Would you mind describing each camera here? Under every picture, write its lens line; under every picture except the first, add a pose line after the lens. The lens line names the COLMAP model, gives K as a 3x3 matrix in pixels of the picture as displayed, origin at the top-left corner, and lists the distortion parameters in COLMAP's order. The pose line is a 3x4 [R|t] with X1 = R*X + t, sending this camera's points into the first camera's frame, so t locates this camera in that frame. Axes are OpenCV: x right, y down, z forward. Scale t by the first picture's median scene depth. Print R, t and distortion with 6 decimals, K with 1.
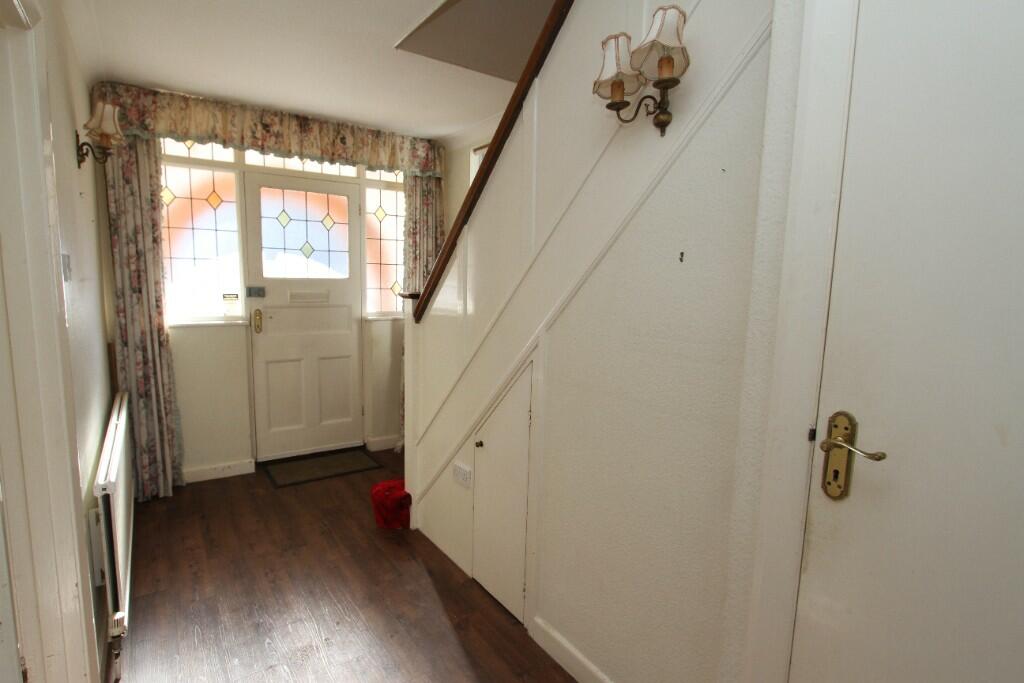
lens RADIAL K [[569.6, 0, 508.9], [0, 569.6, 362.0], [0, 0, 1]] dist [-0.003418, -0.000142]
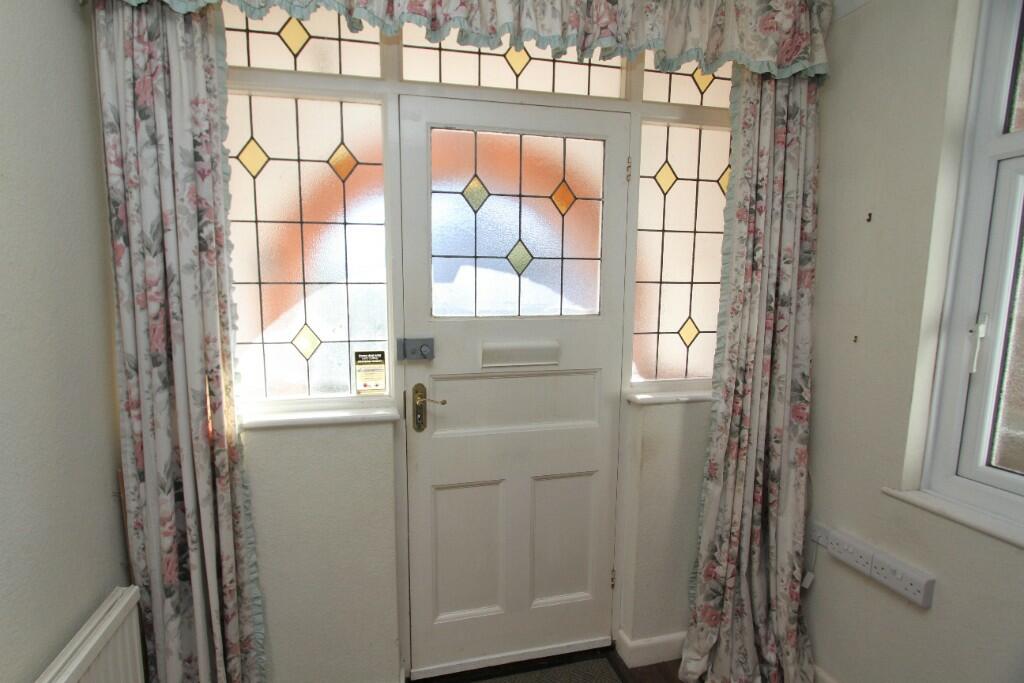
lens RADIAL K [[483.4, 0, 489.7], [0, 483.4, 346.8], [0, 0, 1]] dist [-0.000644, -0.000124]
pose [[0.943311, 0.020650, -0.331266, -0.252744], [-0.028227, 0.999438, -0.018076, -0.119820], [0.330707, 0.026402, 0.943364, 0.639928]]
